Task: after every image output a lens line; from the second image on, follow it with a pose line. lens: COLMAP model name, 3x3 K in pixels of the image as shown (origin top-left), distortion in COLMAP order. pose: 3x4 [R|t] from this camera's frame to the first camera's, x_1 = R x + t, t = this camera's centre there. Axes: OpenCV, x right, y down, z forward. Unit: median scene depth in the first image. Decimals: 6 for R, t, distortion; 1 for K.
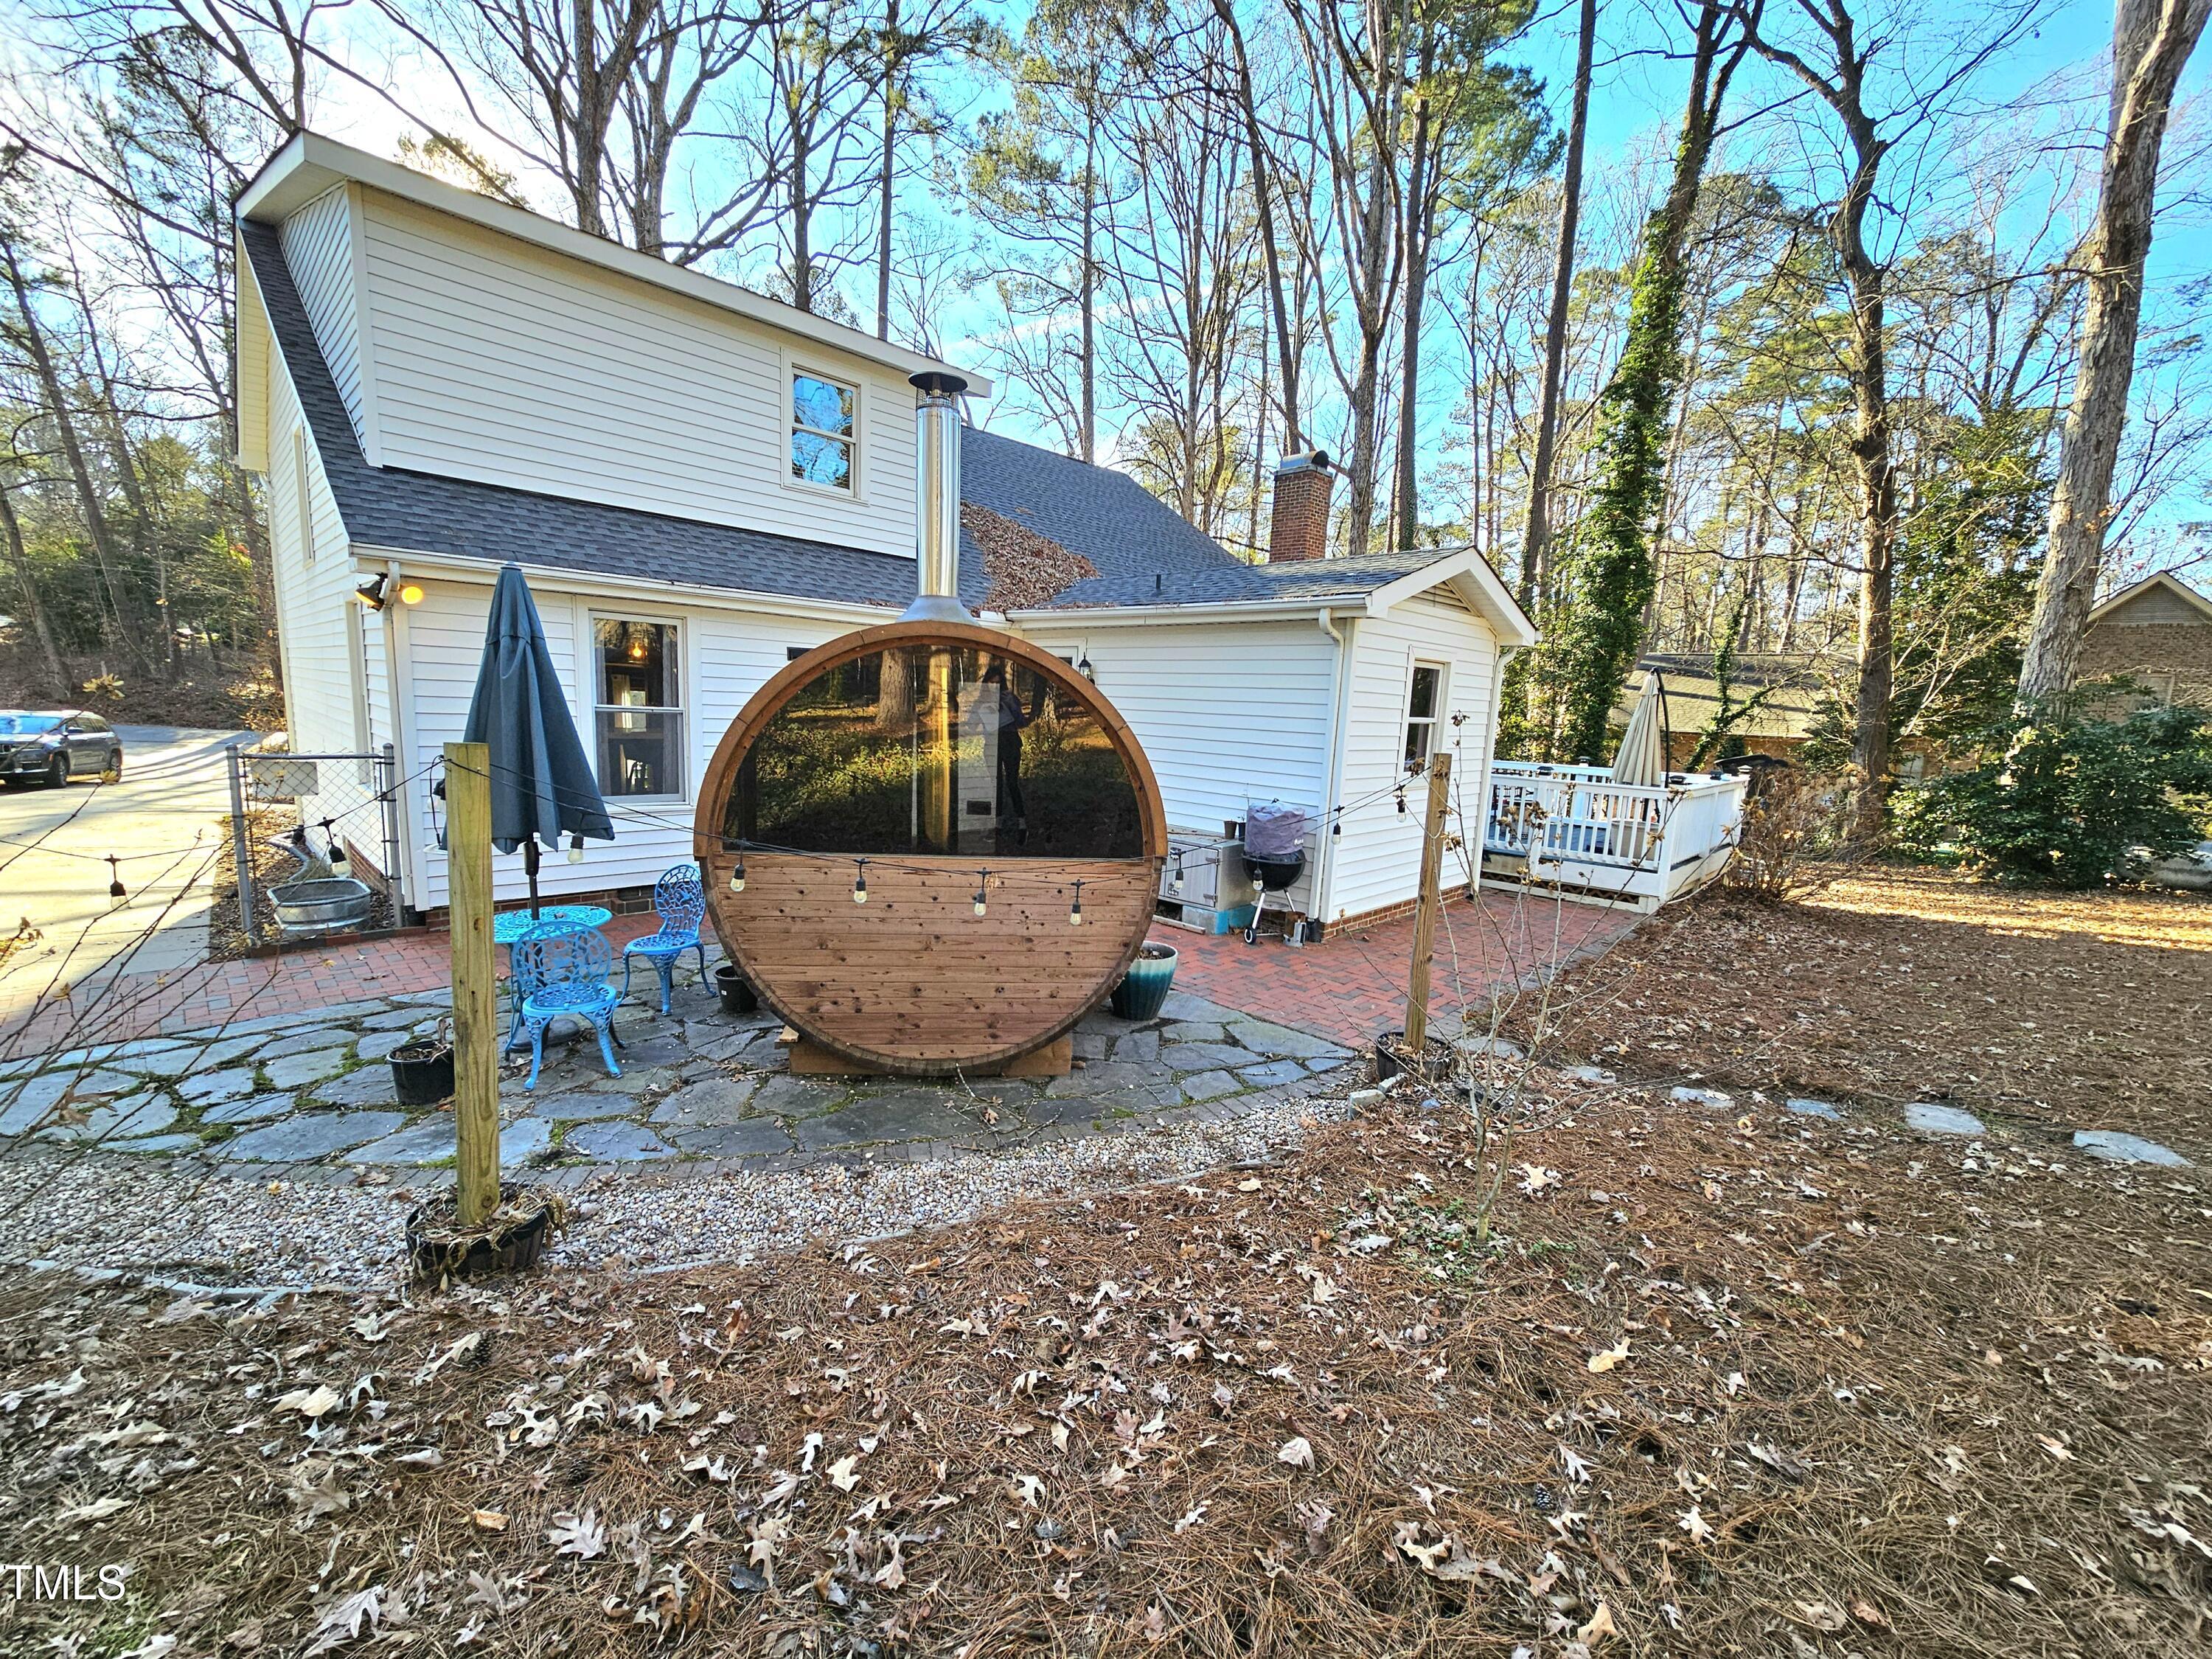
lens RADIAL K [[903.0, 0, 1112.9], [0, 903.0, 829.5], [0, 0, 1]] dist [-0.000221, 0.000400]
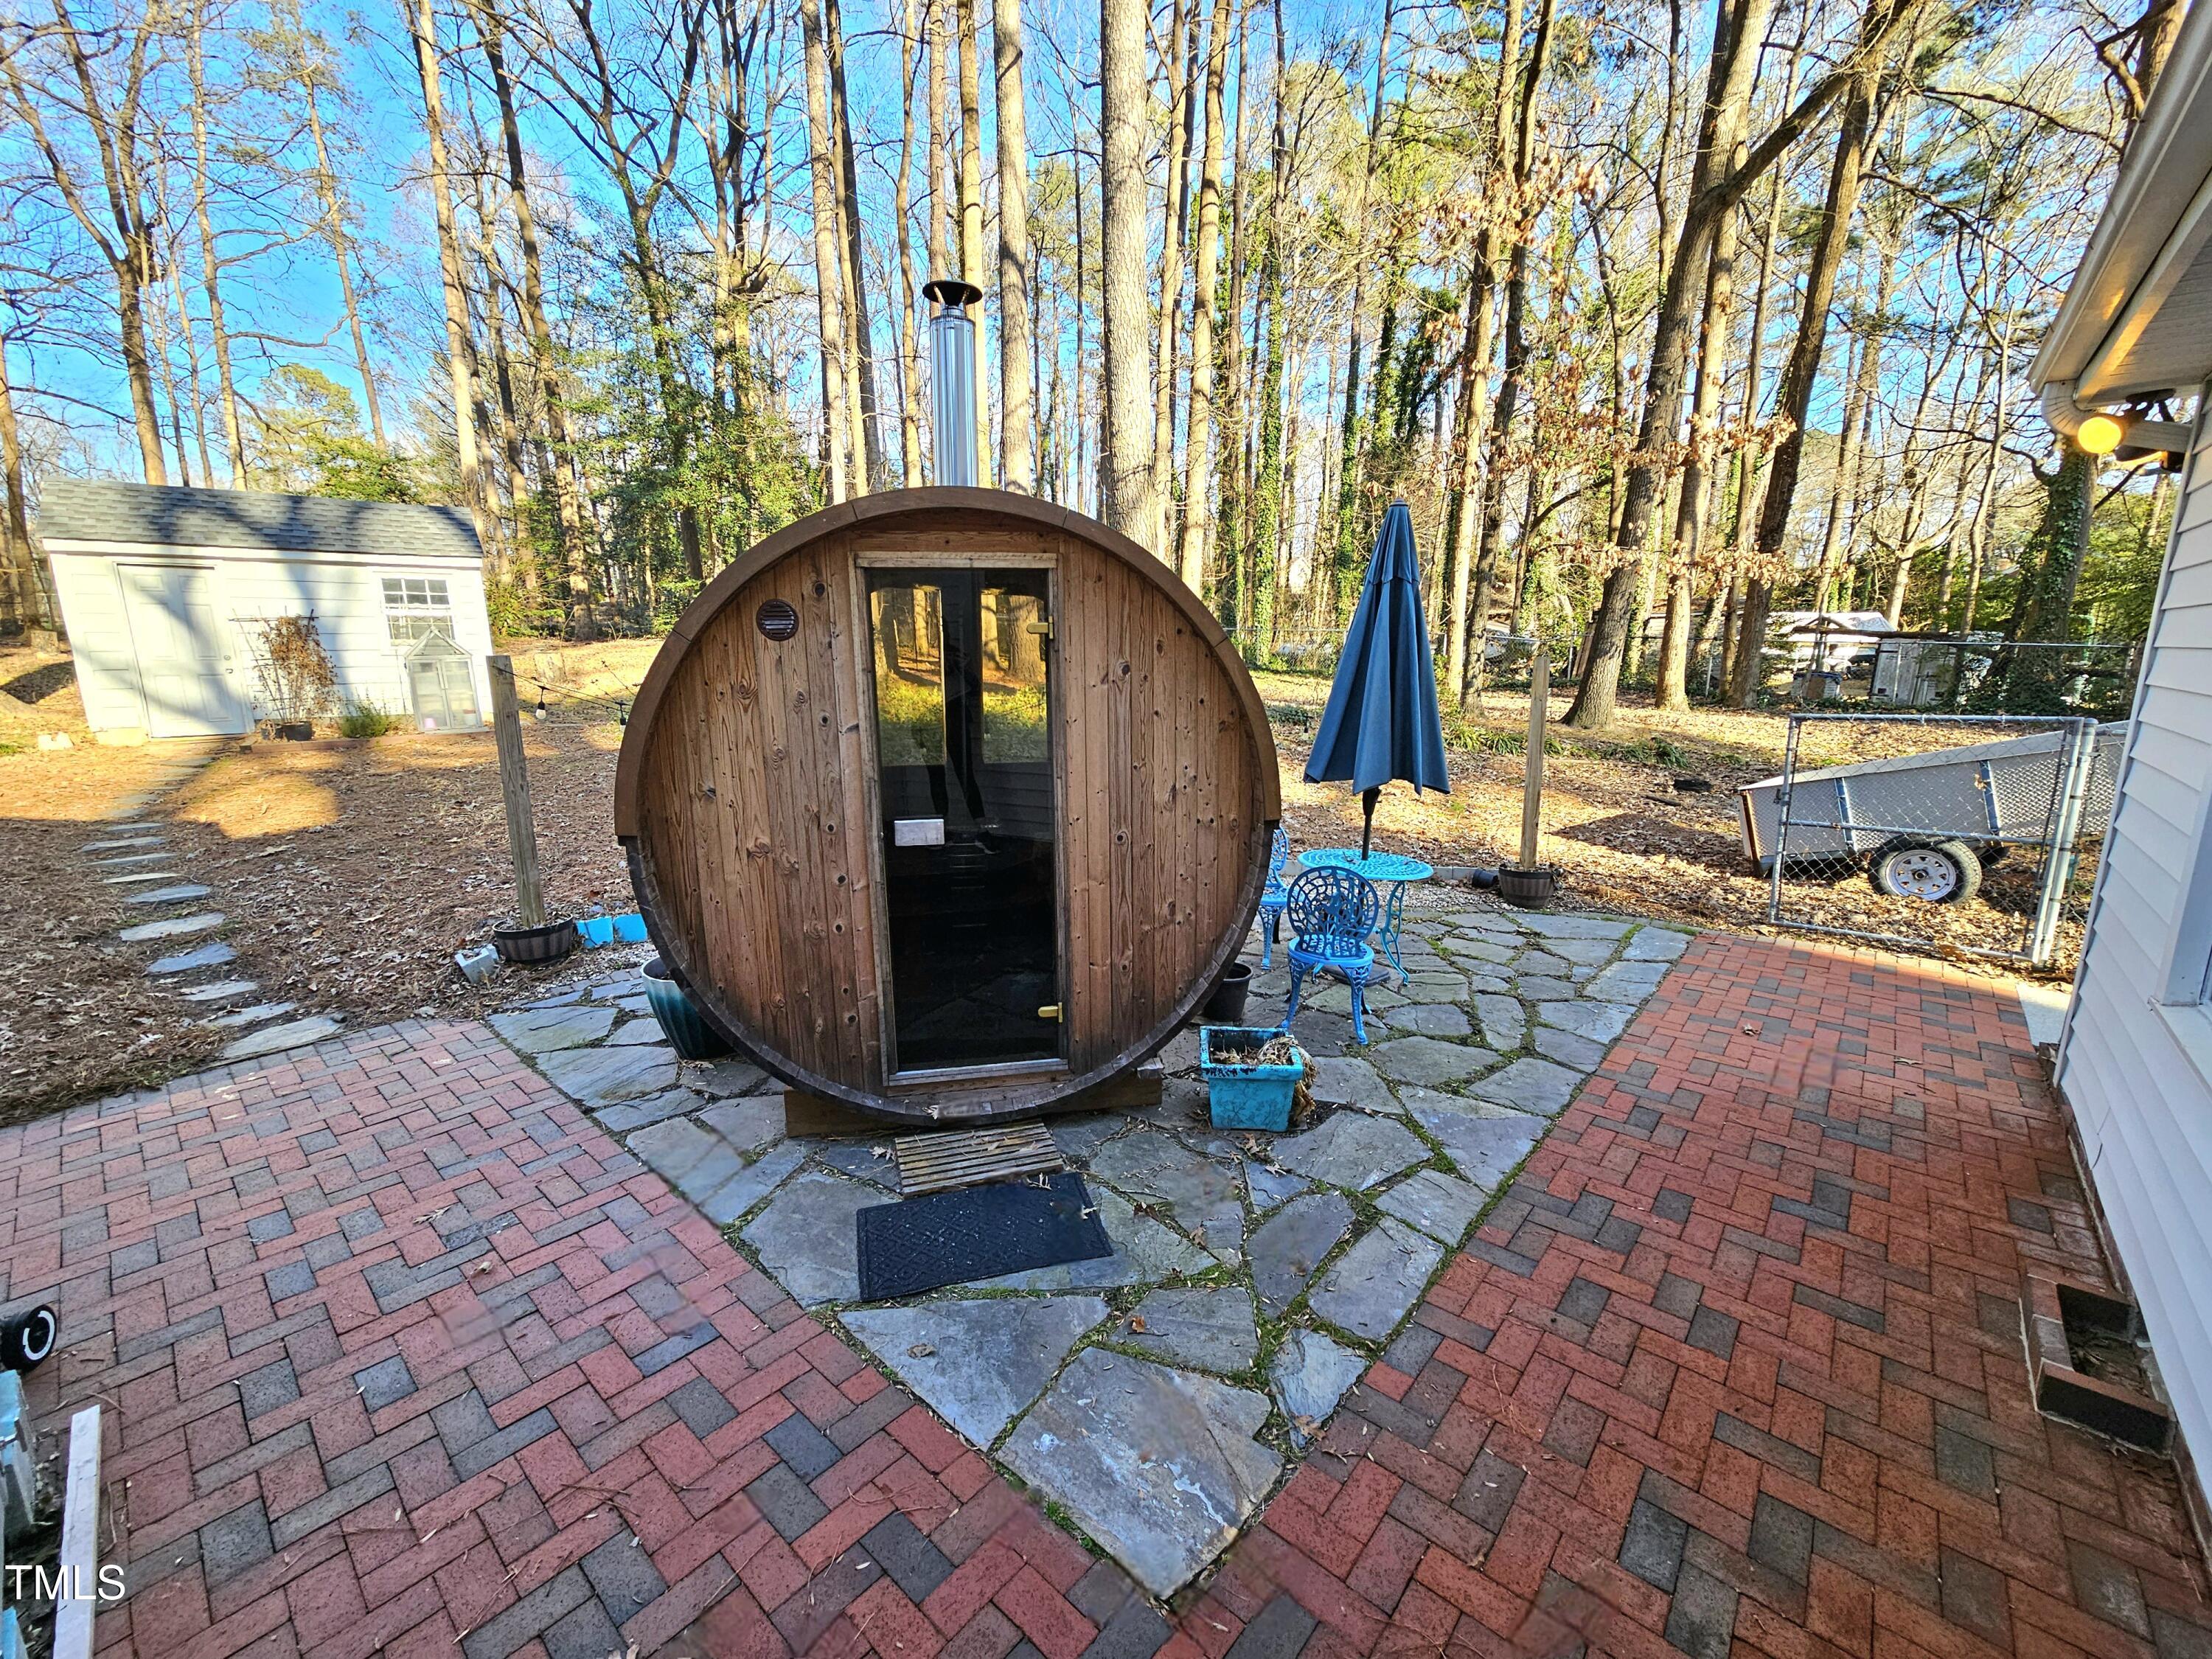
lens RADIAL K [[903.0, 0, 1098.3], [0, 903.0, 832.8], [0, 0, 1]] dist [-0.000221, 0.000400]
pose [[-0.998320, -0.034798, -0.046331, -0.307472], [-0.048335, 0.941098, 0.334663, -0.268799], [0.031956, 0.336340, -0.941198, 2.051921]]
